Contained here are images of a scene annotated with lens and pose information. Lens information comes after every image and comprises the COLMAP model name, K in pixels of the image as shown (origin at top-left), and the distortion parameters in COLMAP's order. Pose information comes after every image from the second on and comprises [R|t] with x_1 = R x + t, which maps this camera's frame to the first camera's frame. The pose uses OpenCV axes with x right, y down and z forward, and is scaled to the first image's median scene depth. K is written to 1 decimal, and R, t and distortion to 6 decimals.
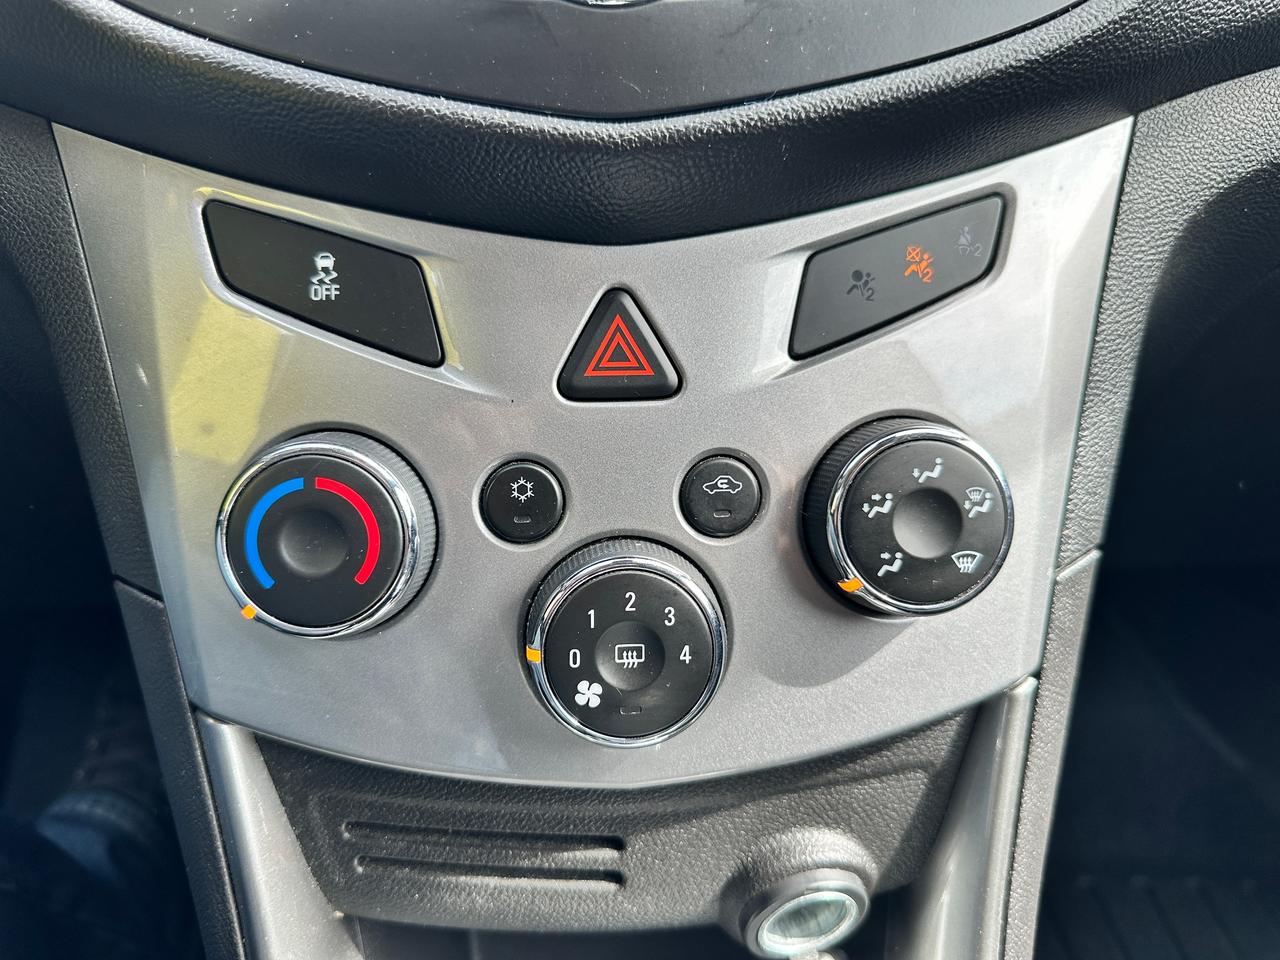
lens RADIAL K [[884.6, 0, 625.1], [0, 884.6, 481.3], [0, 0, 1]] dist [-0.003285, -0.003986]
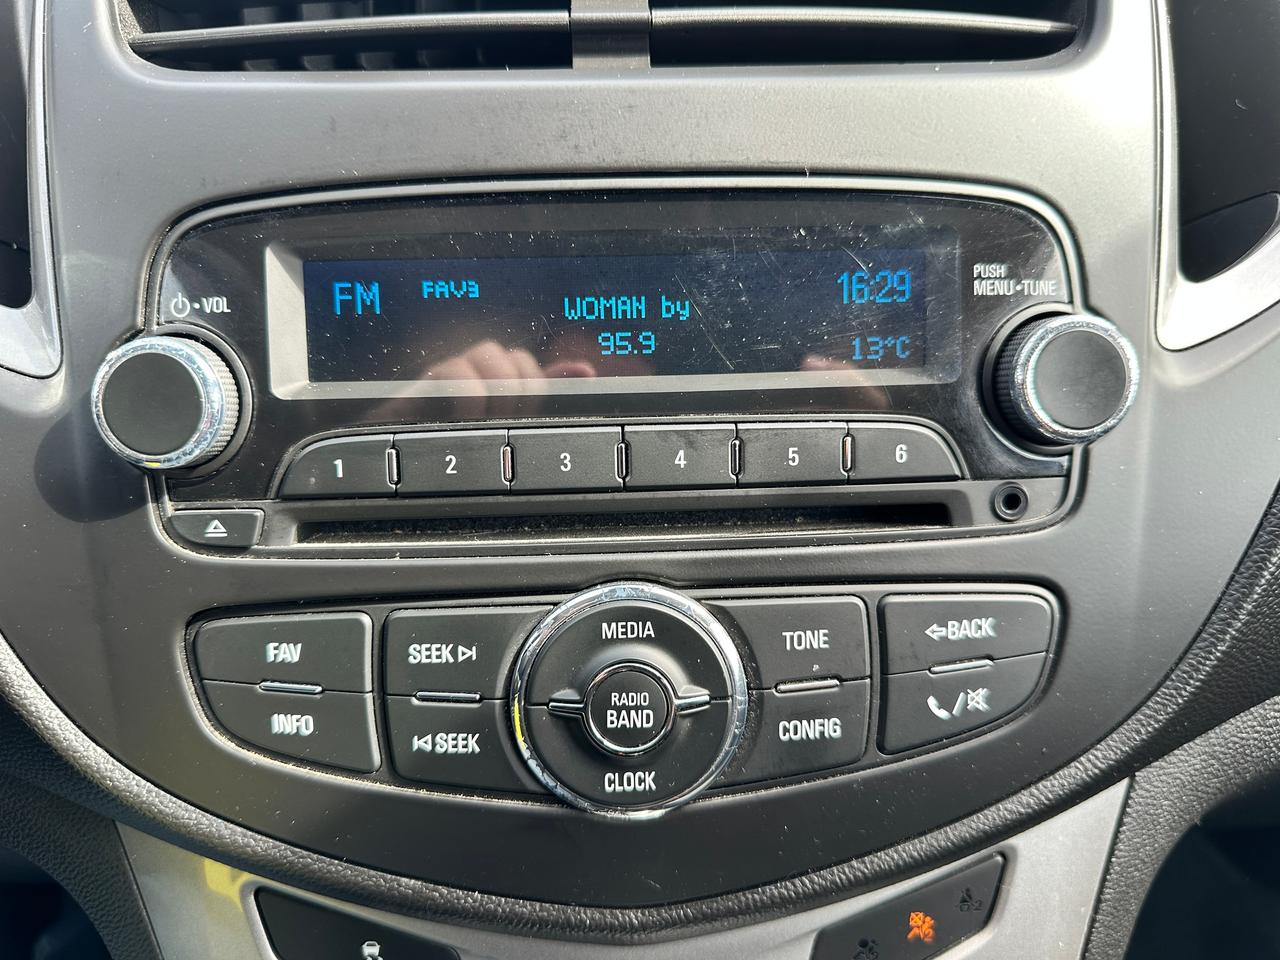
lens RADIAL K [[884.6, 0, 625.1], [0, 884.6, 481.3], [0, 0, 1]] dist [-0.003285, -0.003986]
pose [[0.999722, 0.002991, -0.023397, -0.002683], [-0.000658, 0.995079, 0.099086, -0.920913], [0.023578, -0.099043, 0.994804, -0.018712]]
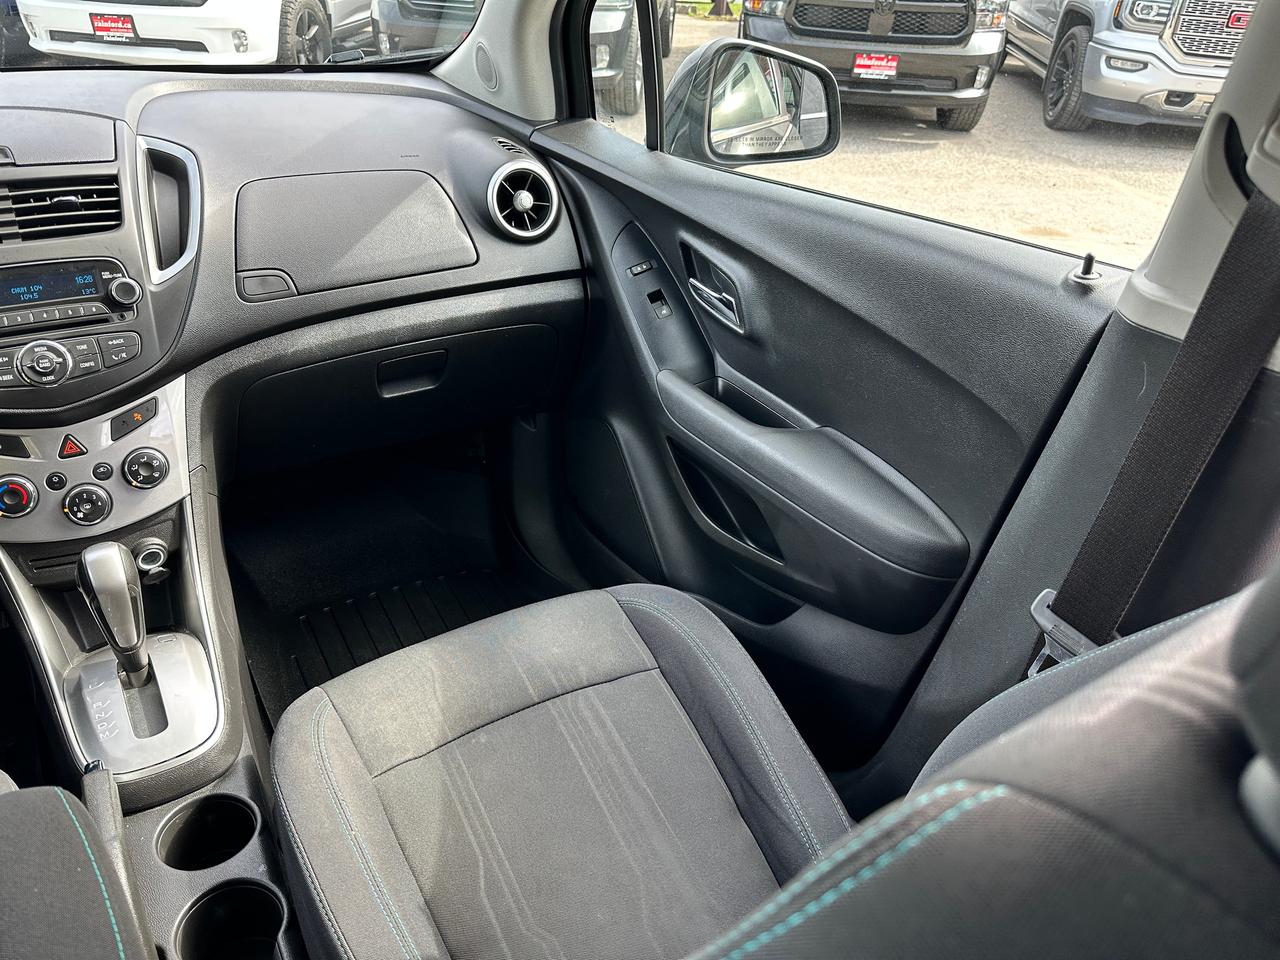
lens RADIAL K [[909.6, 0, 638.5], [0, 909.6, 483.6], [0, 0, 1]] dist [0.015274, -0.027890]
pose [[0.878933, -0.212150, 0.427164, 0.553103], [0.187905, 0.977216, 0.098697, 0.140102], [-0.438370, -0.006482, 0.898771, -4.878122]]
